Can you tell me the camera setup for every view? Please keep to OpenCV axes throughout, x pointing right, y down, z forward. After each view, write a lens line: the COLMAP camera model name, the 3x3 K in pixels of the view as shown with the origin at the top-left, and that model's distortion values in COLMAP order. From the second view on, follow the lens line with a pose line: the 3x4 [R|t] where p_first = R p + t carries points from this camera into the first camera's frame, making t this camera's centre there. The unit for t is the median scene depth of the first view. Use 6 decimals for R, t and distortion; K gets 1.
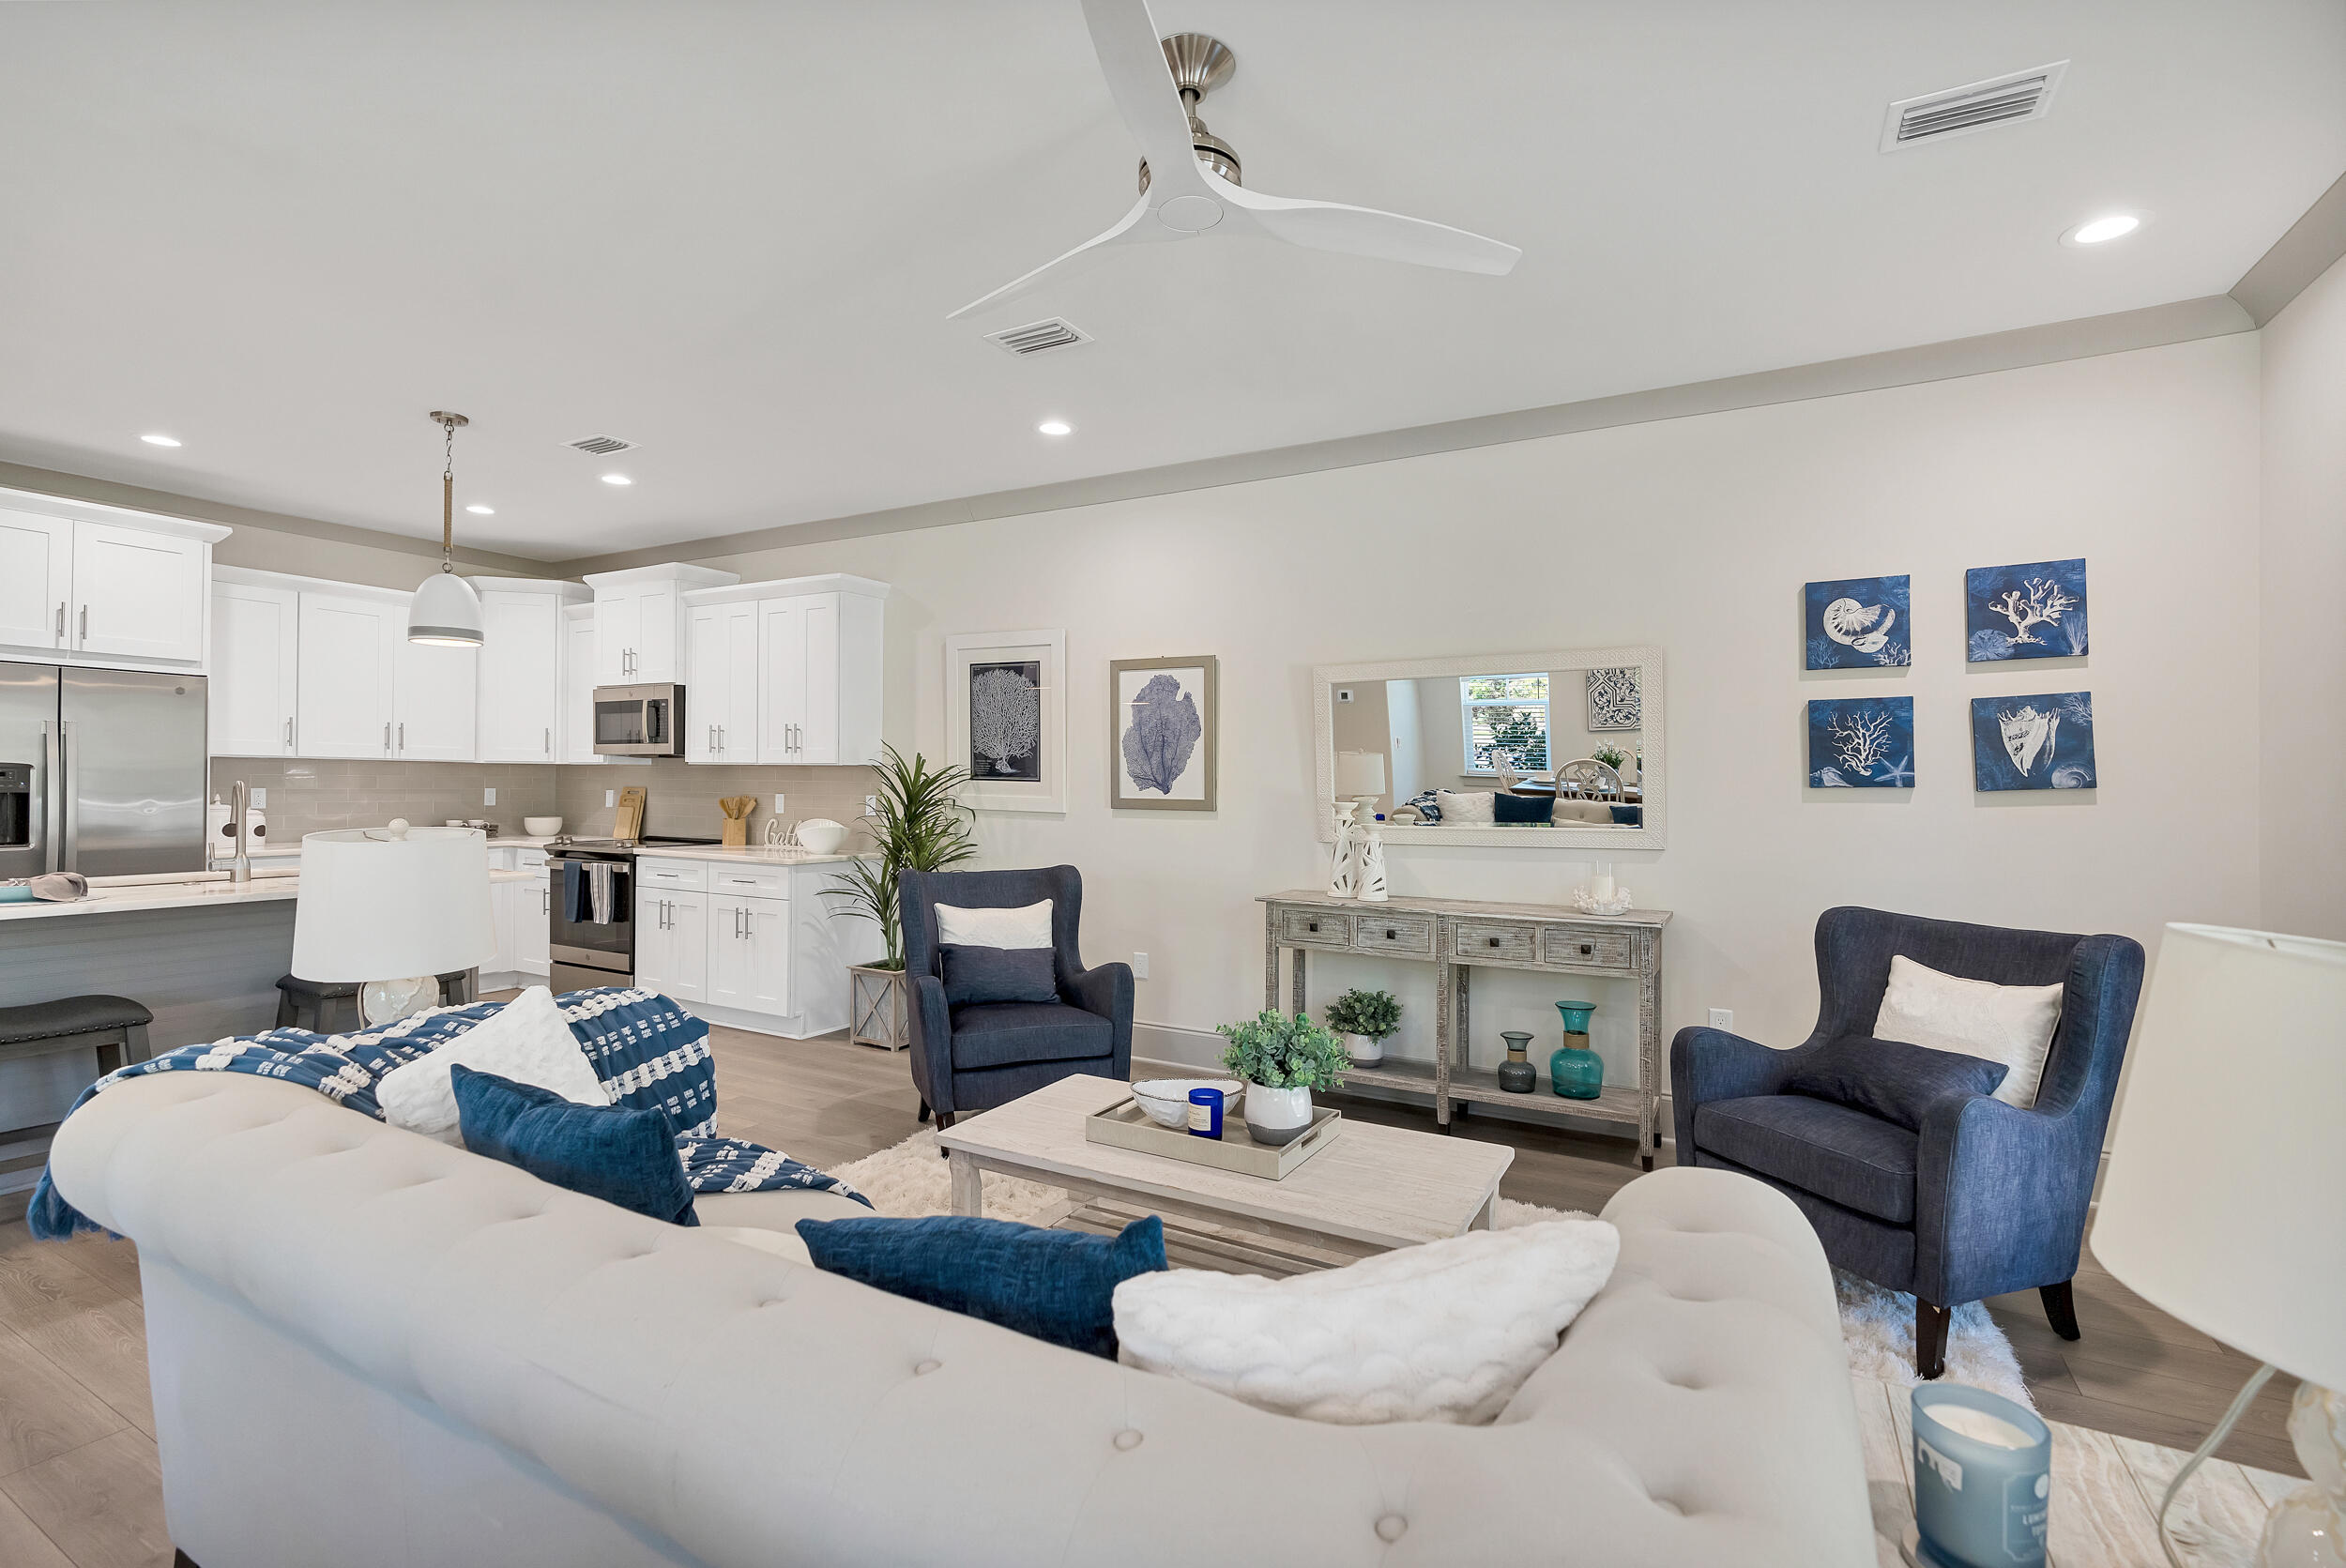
lens RADIAL K [[1055.7, 0, 1166.9], [0, 1055.7, 783.2], [0, 0, 1]] dist [-0.013281, 0.004997]
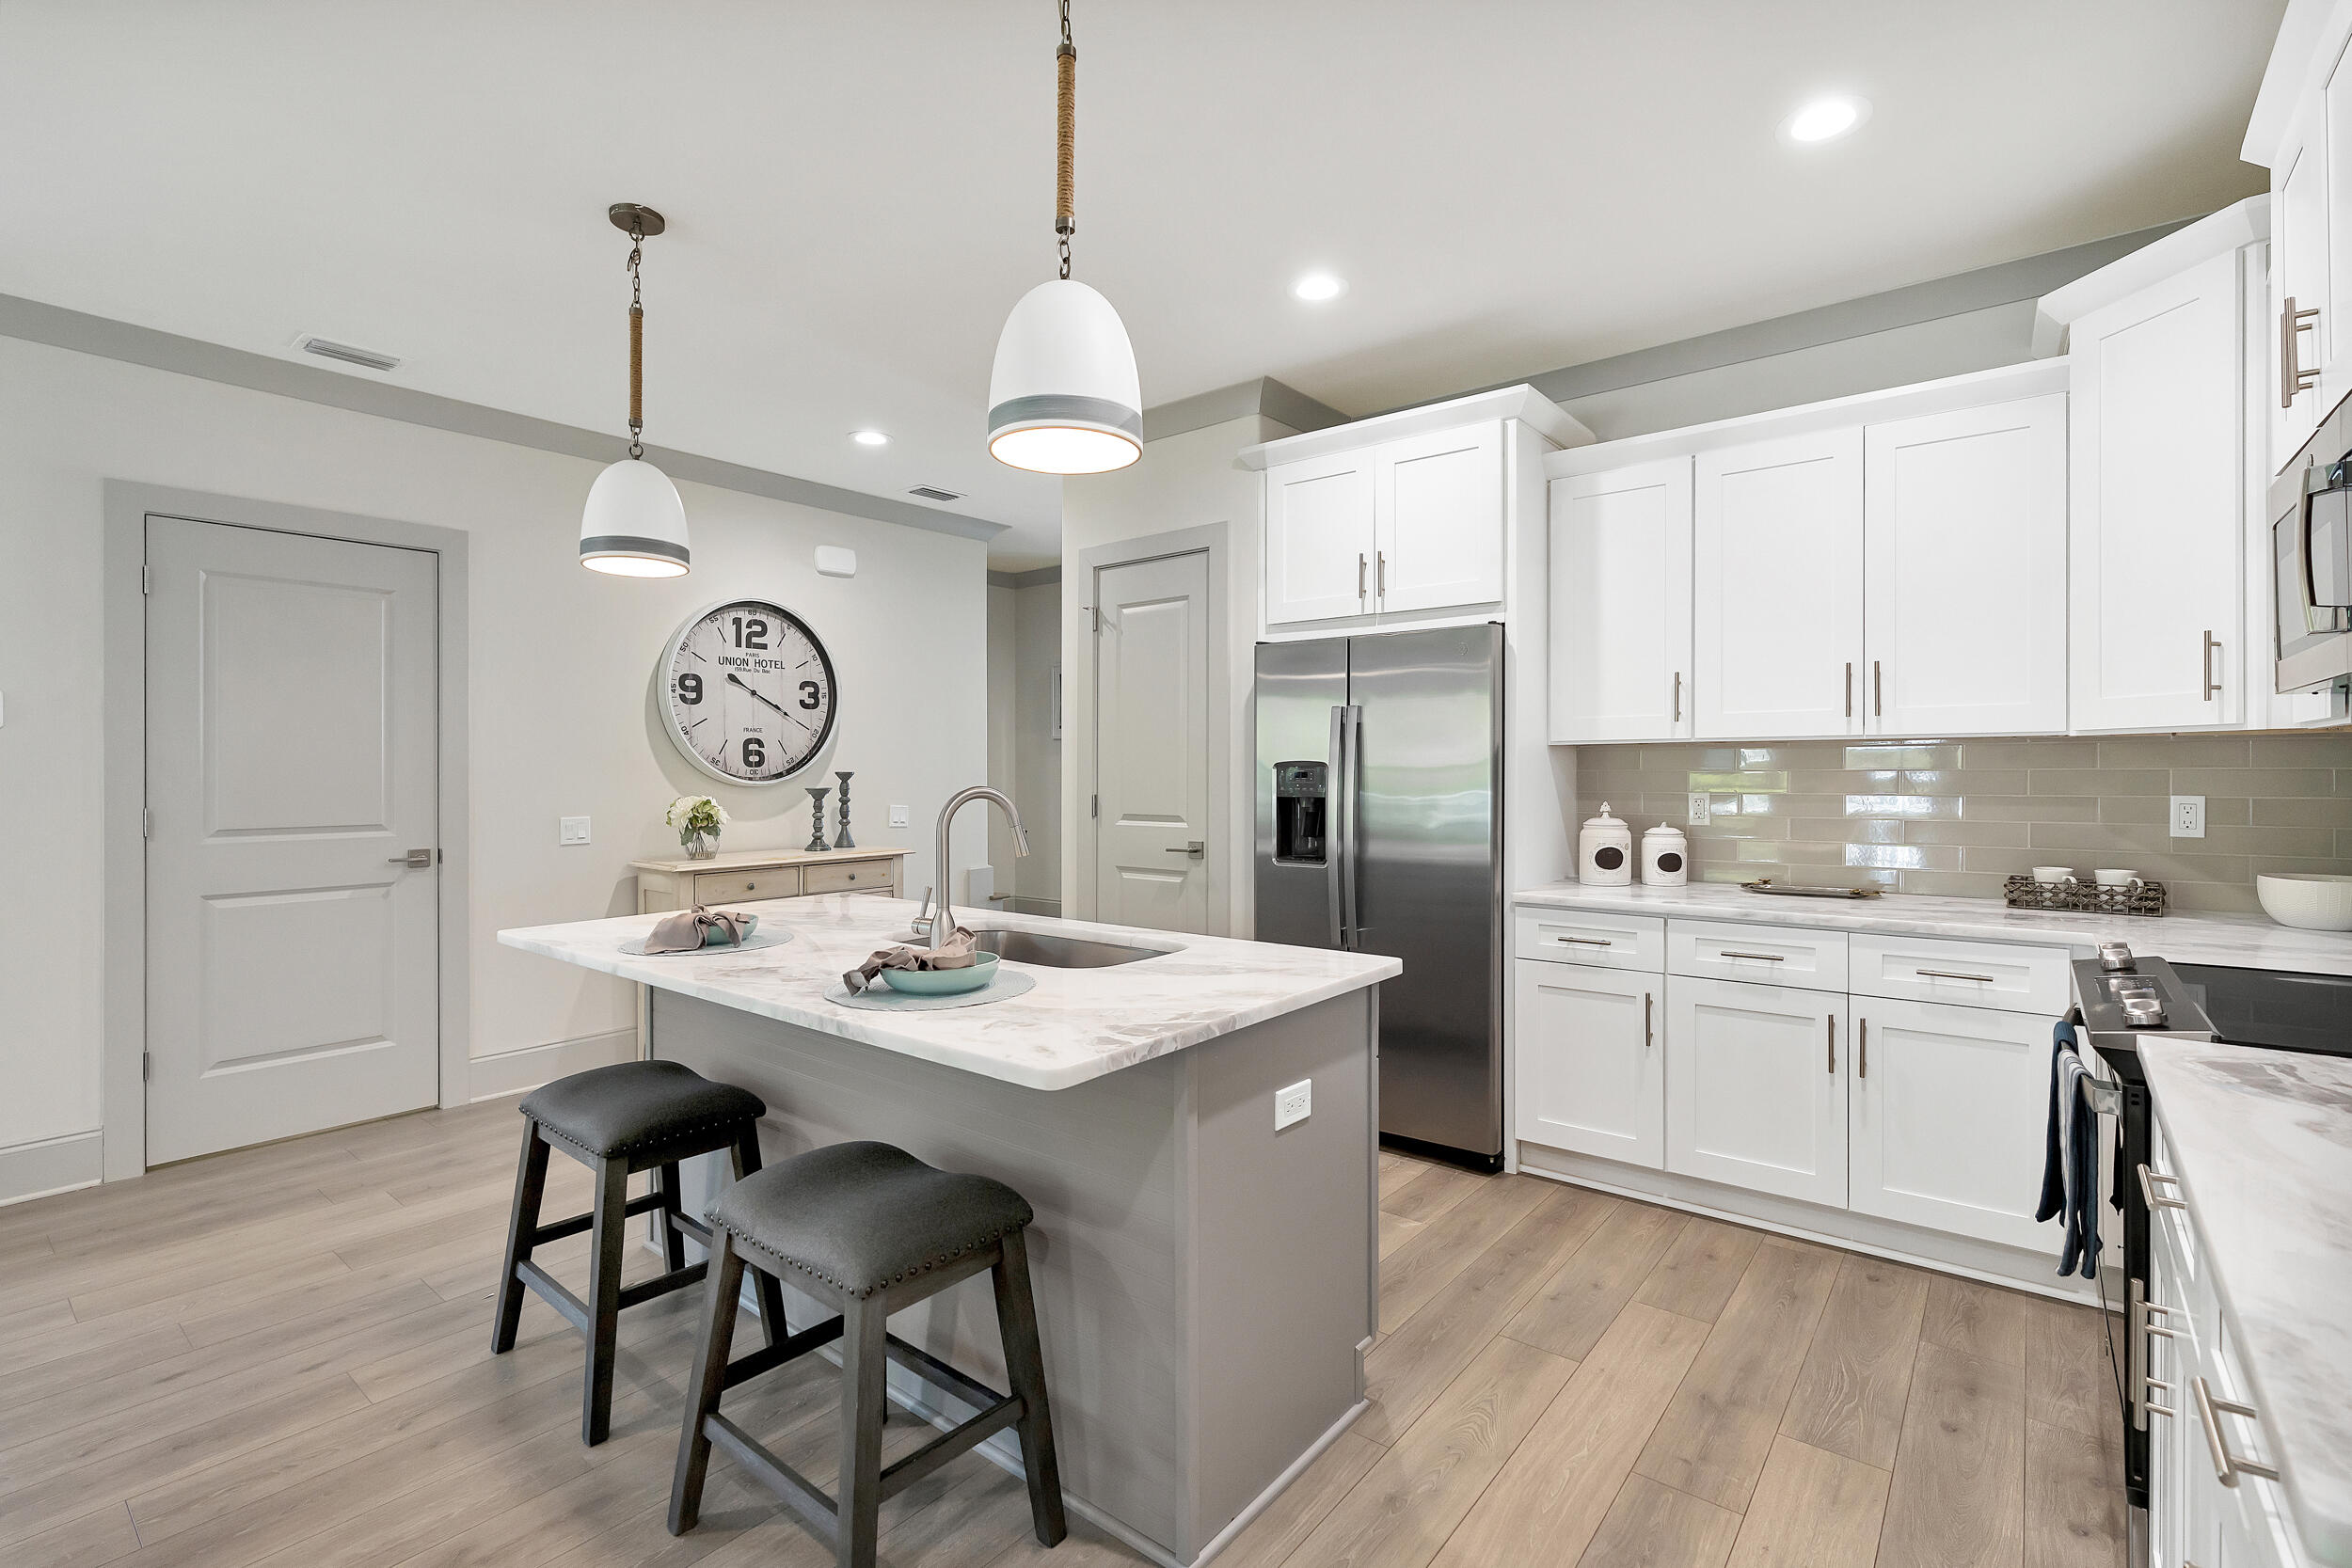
lens RADIAL K [[1058.3, 0, 1201.7], [0, 1058.3, 772.9], [0, 0, 1]] dist [-0.013281, 0.004997]
pose [[-0.161013, -0.009147, -0.986910, -0.227757], [0.002084, 0.999952, -0.009608, -0.001836], [0.986950, -0.003604, -0.160986, 0.901424]]
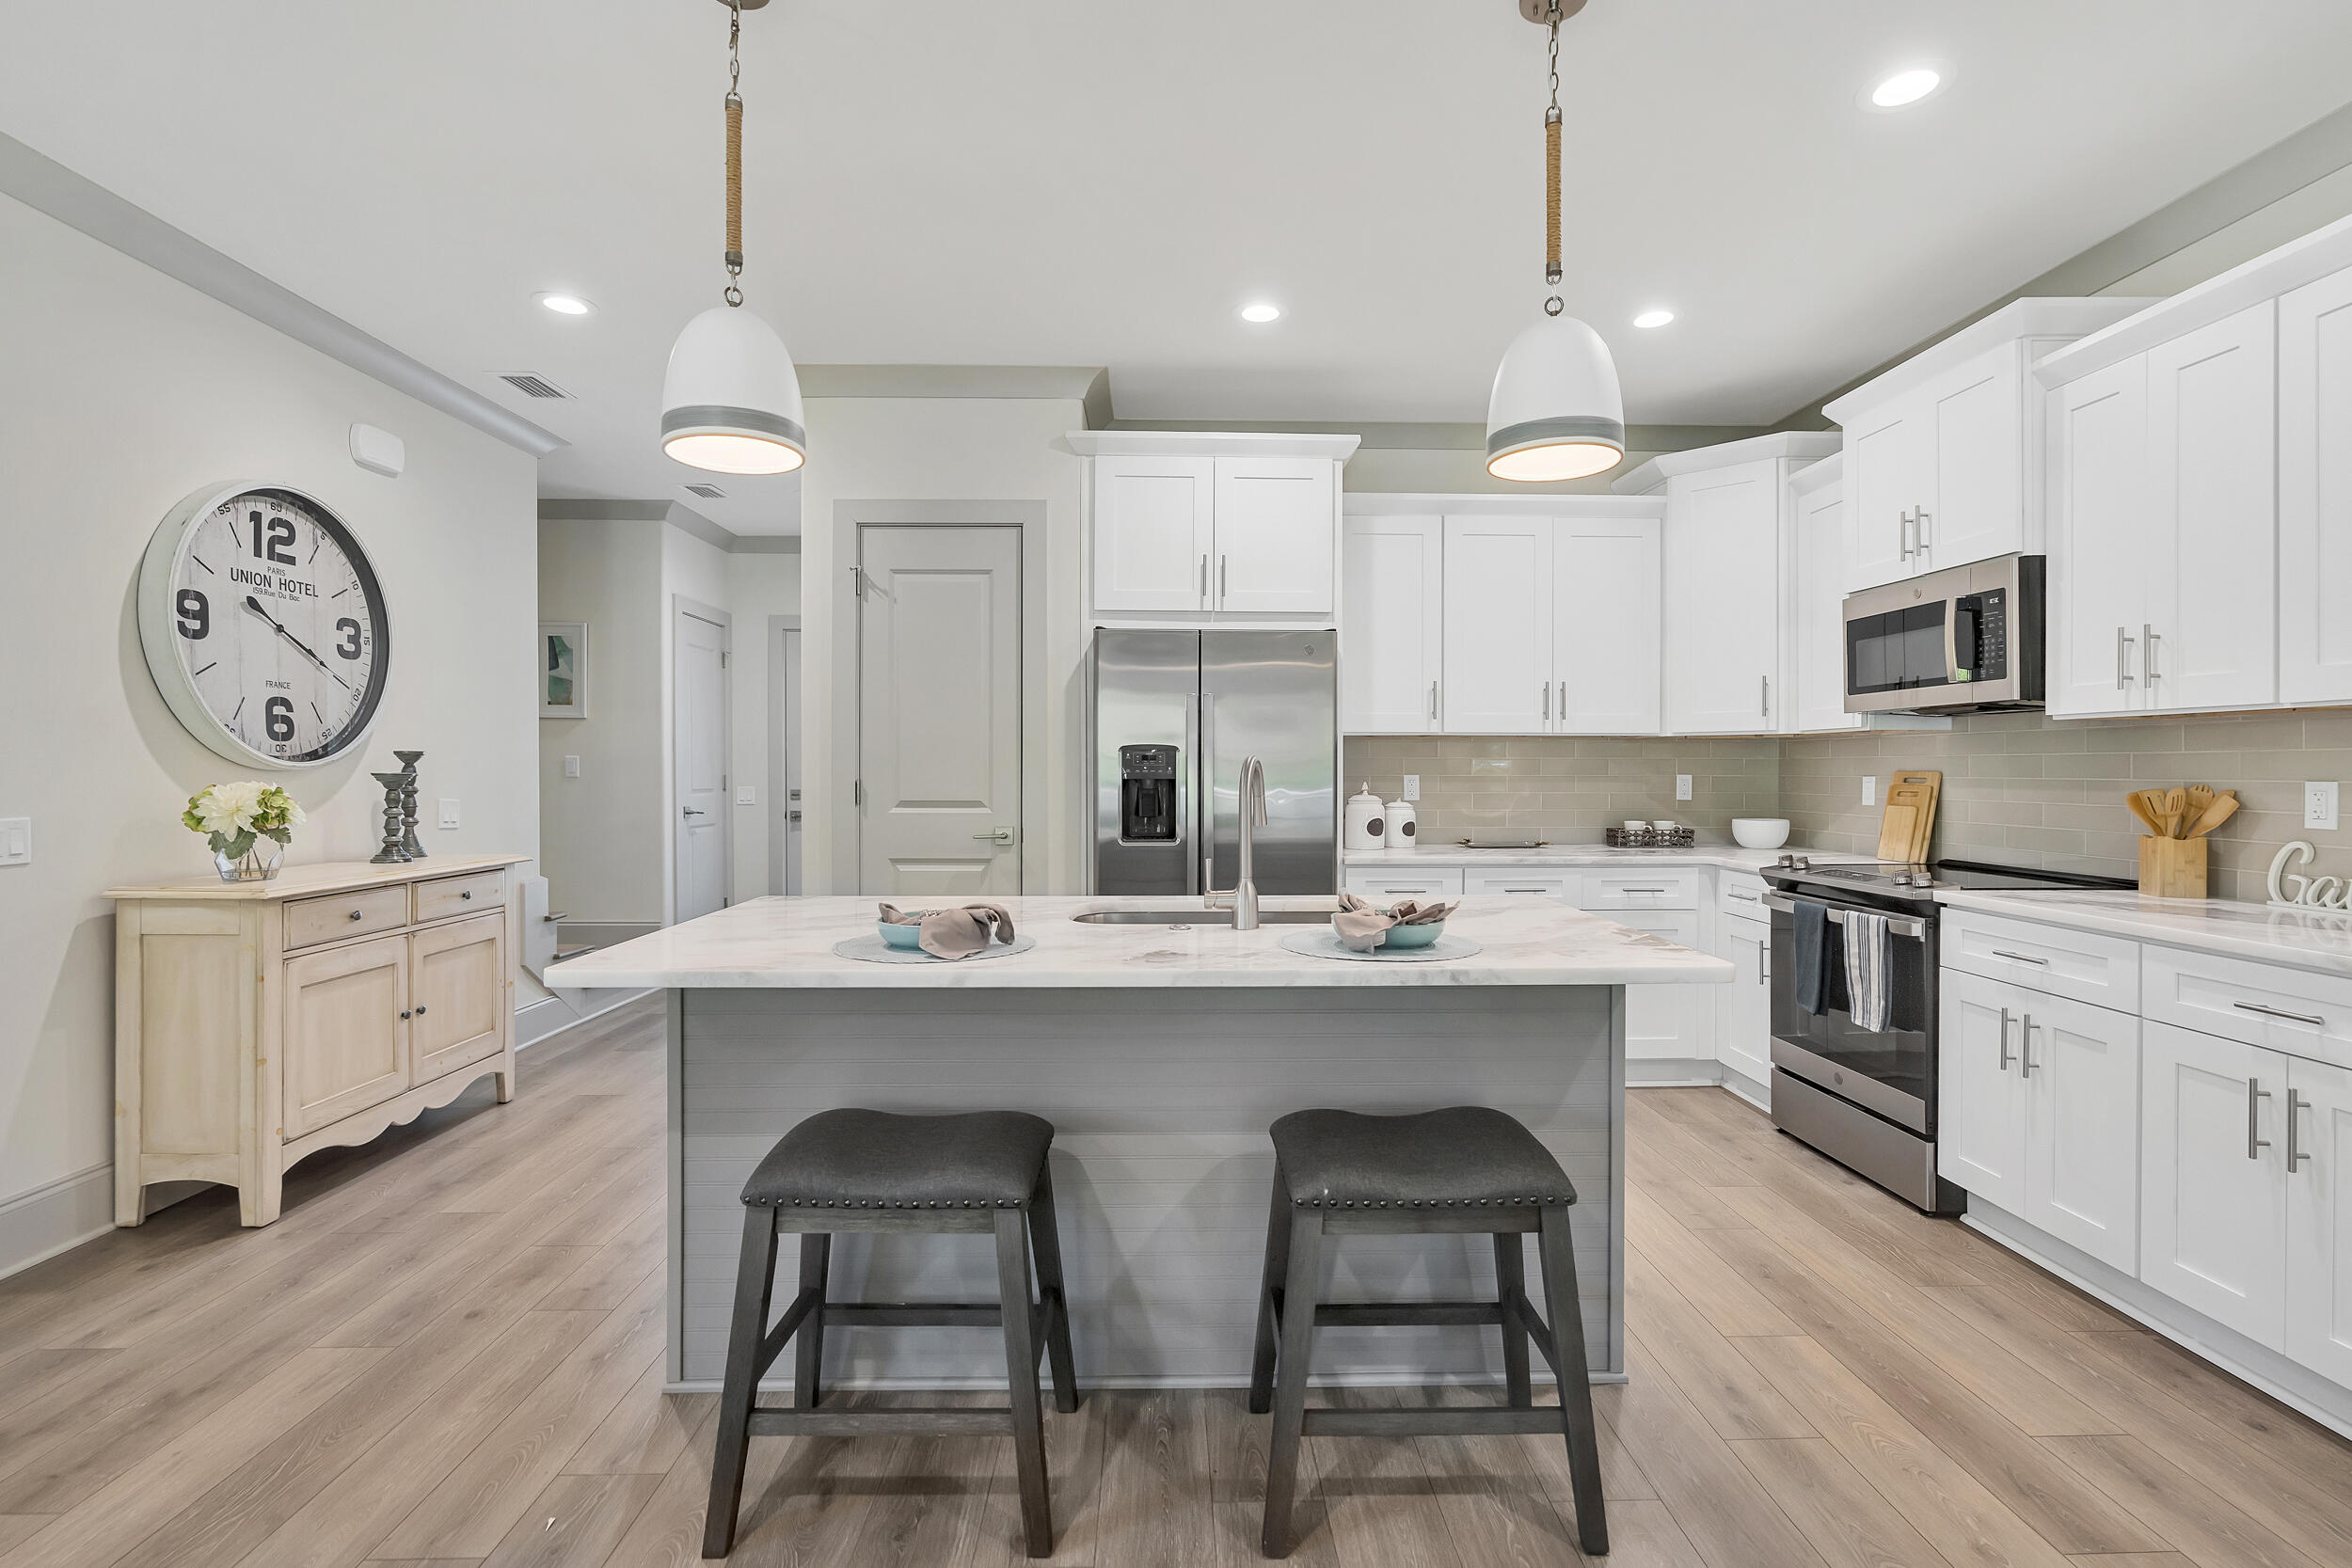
lens RADIAL K [[1058.3, 0, 1187.8], [0, 1058.3, 778.7], [0, 0, 1]] dist [-0.013281, 0.004997]
pose [[0.509053, -0.003948, -0.860726, -0.285194], [0.004309, 0.999989, -0.002038, 0.009587], [0.860725, -0.002671, 0.509064, 0.489225]]
